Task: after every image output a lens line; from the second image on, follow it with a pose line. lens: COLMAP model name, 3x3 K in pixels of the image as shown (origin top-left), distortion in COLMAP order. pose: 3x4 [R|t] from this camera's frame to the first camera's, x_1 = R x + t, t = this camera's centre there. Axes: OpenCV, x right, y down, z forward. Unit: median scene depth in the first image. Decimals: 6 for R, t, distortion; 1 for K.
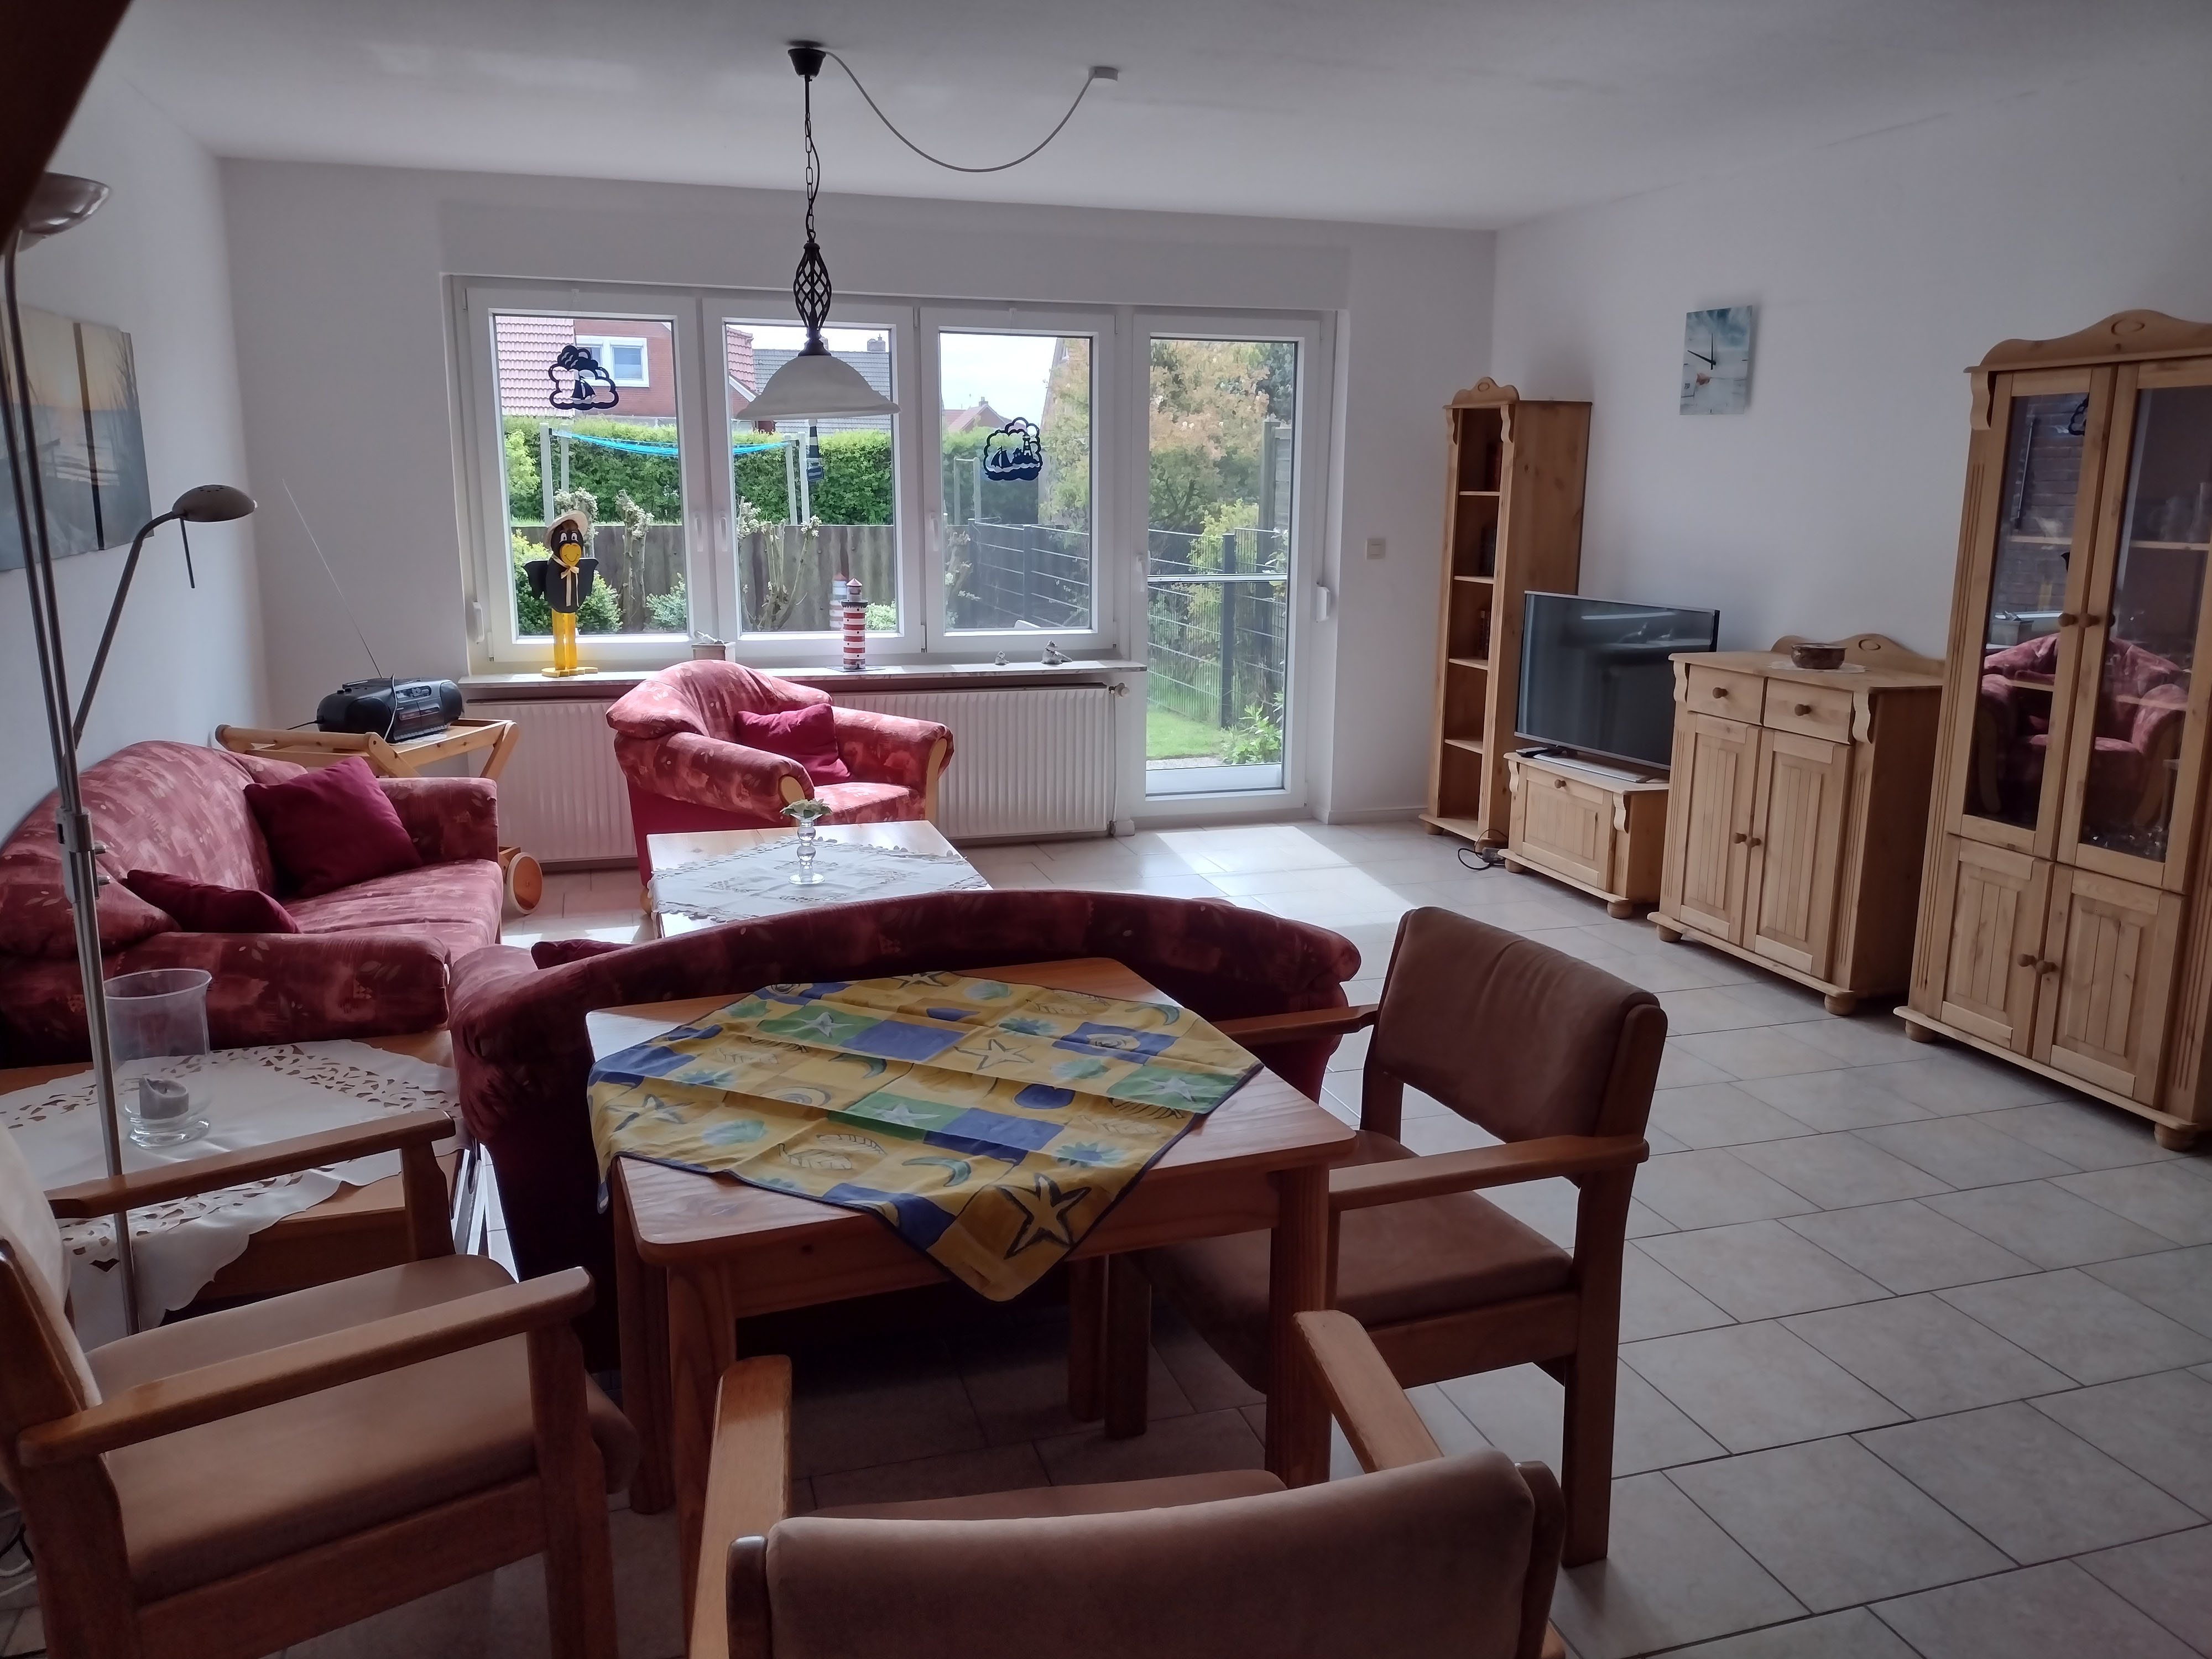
lens RADIAL K [[1660.9, 0, 1113.1], [0, 1660.9, 813.3], [0, 0, 1]] dist [0.088615, -0.099426]
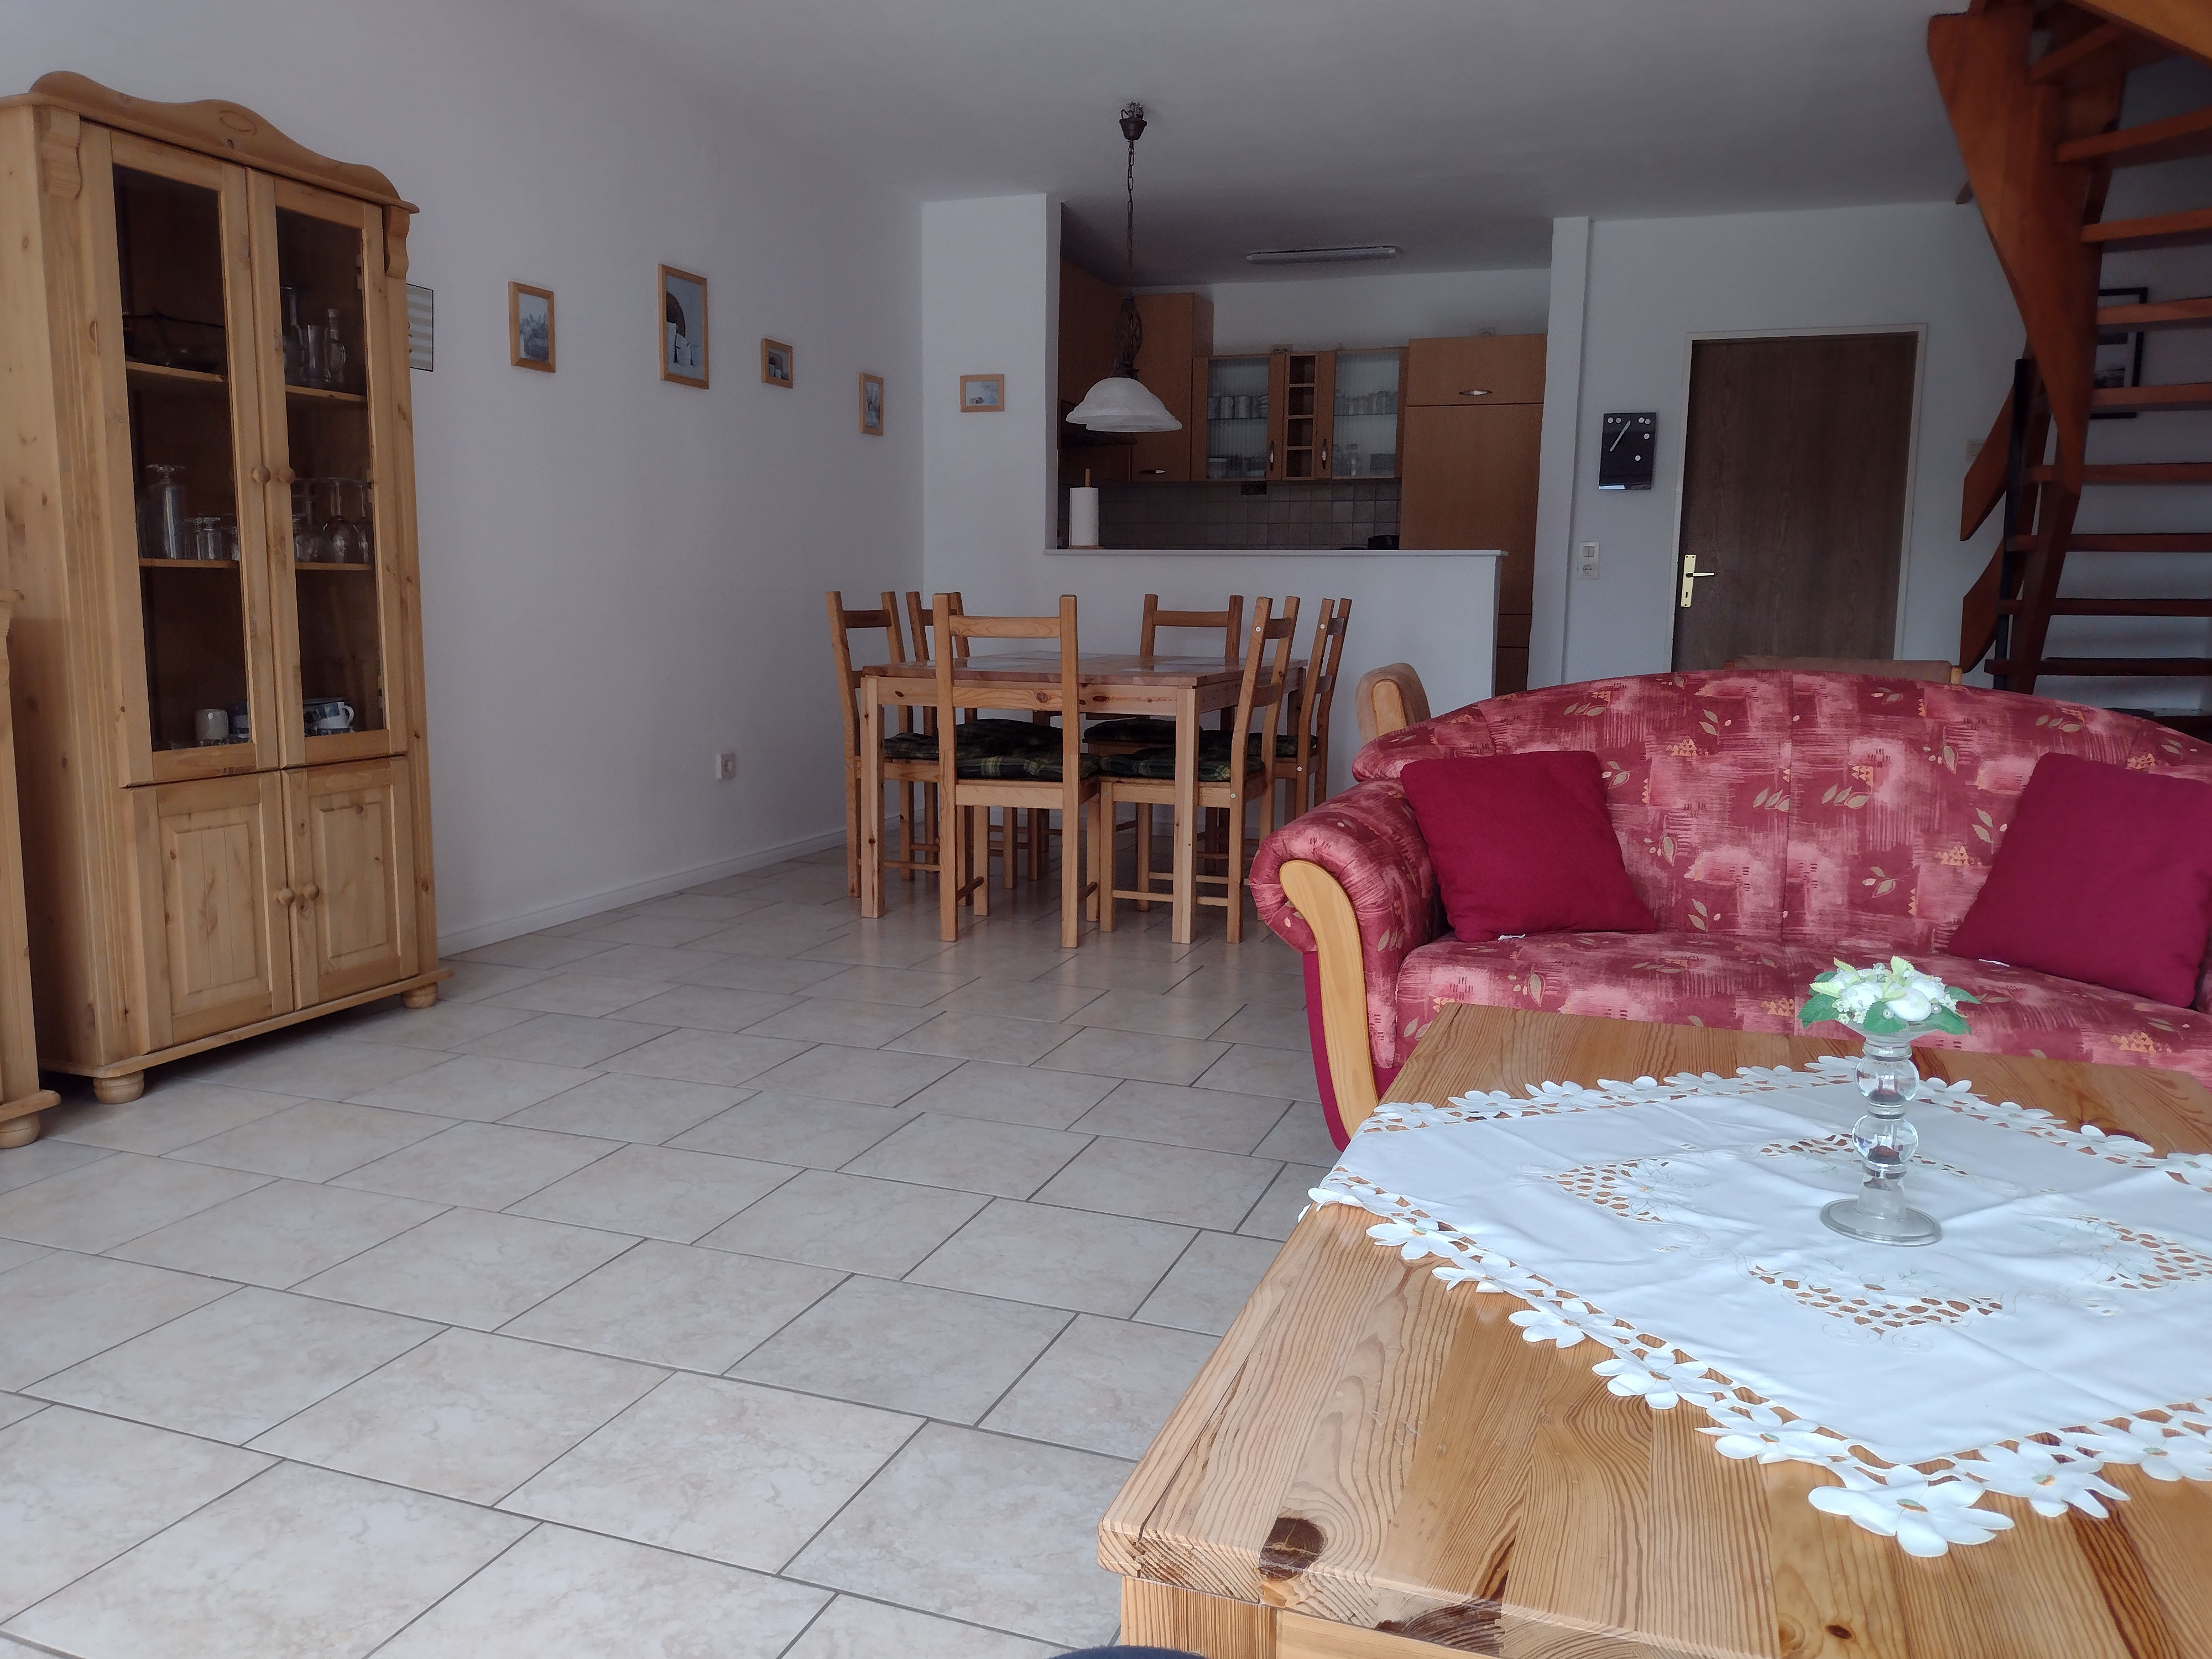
lens RADIAL K [[1660.9, 0, 1113.1], [0, 1660.9, 813.3], [0, 0, 1]] dist [0.088615, -0.099426]
pose [[-0.794276, -0.099328, 0.599383, -0.188274], [0.103593, 0.949957, 0.294702, -0.107370], [-0.598661, 0.296167, -0.744238, 0.967694]]
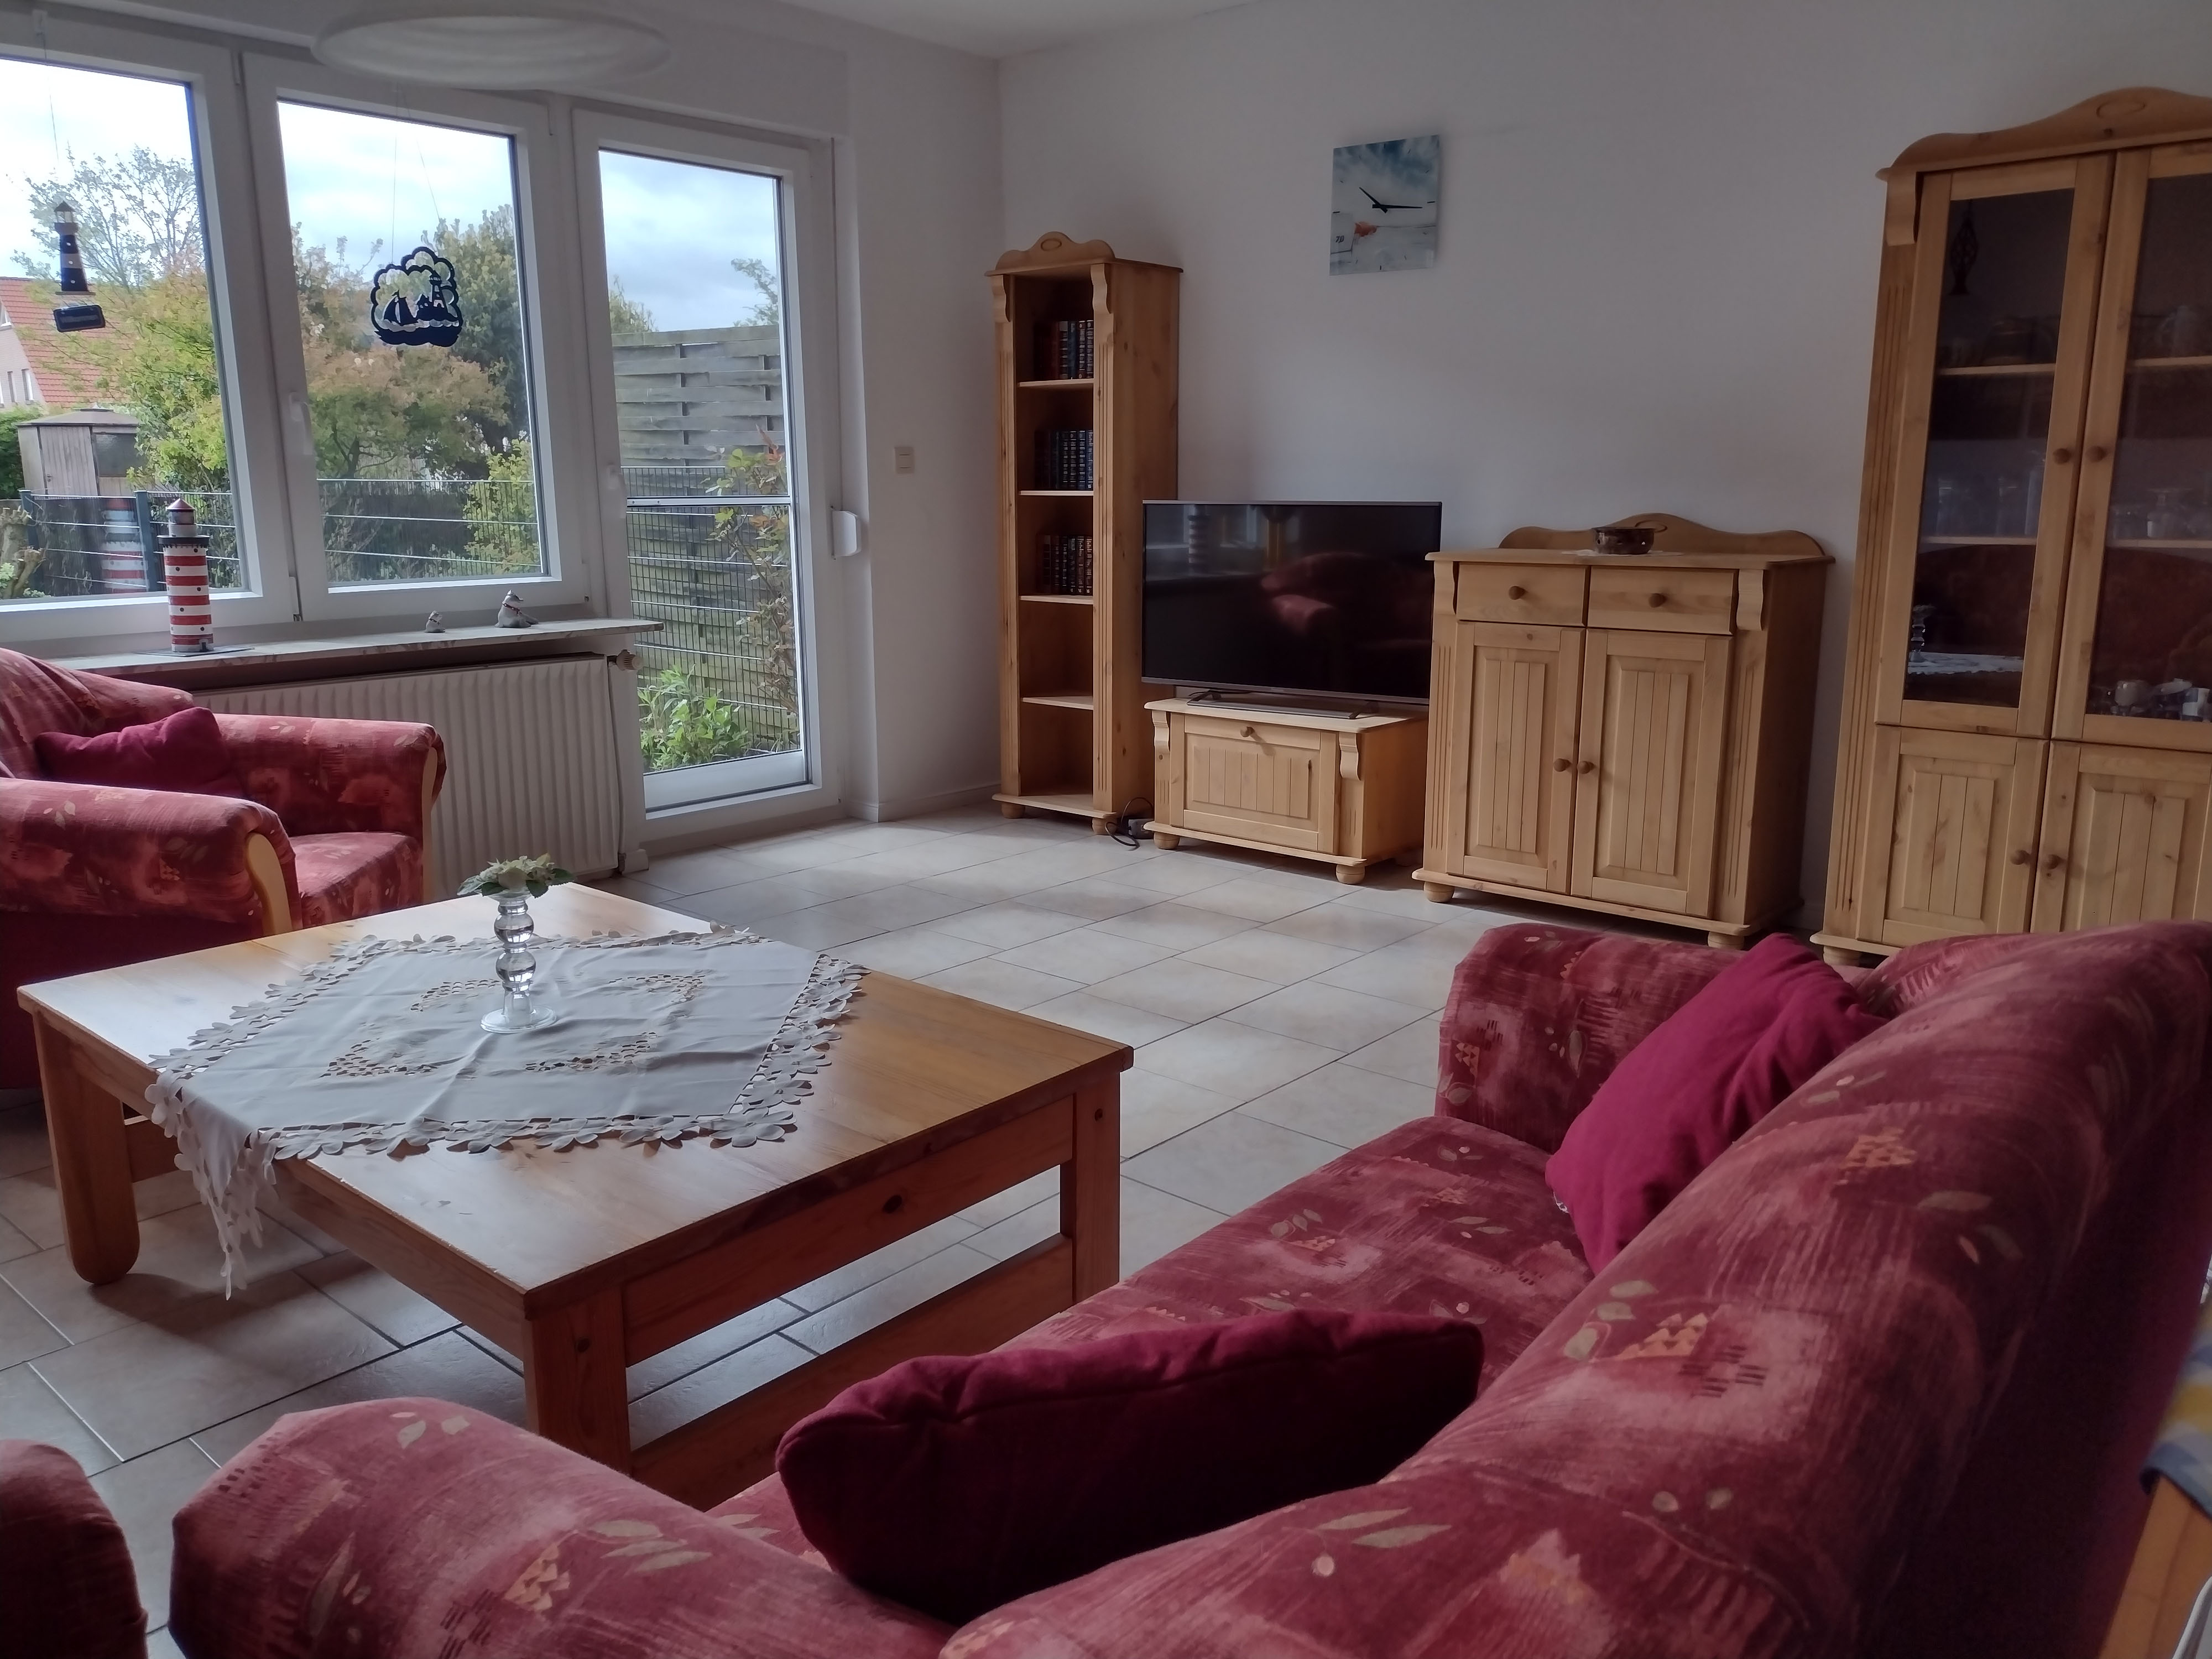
lens RADIAL K [[1660.9, 0, 1113.1], [0, 1660.9, 813.3], [0, 0, 1]] dist [0.088615, -0.099426]
pose [[0.852232, -0.117380, 0.509827, -0.209835], [0.116497, 0.992616, 0.033796, -0.013214], [-0.510029, 0.030592, 0.859613, 0.351090]]
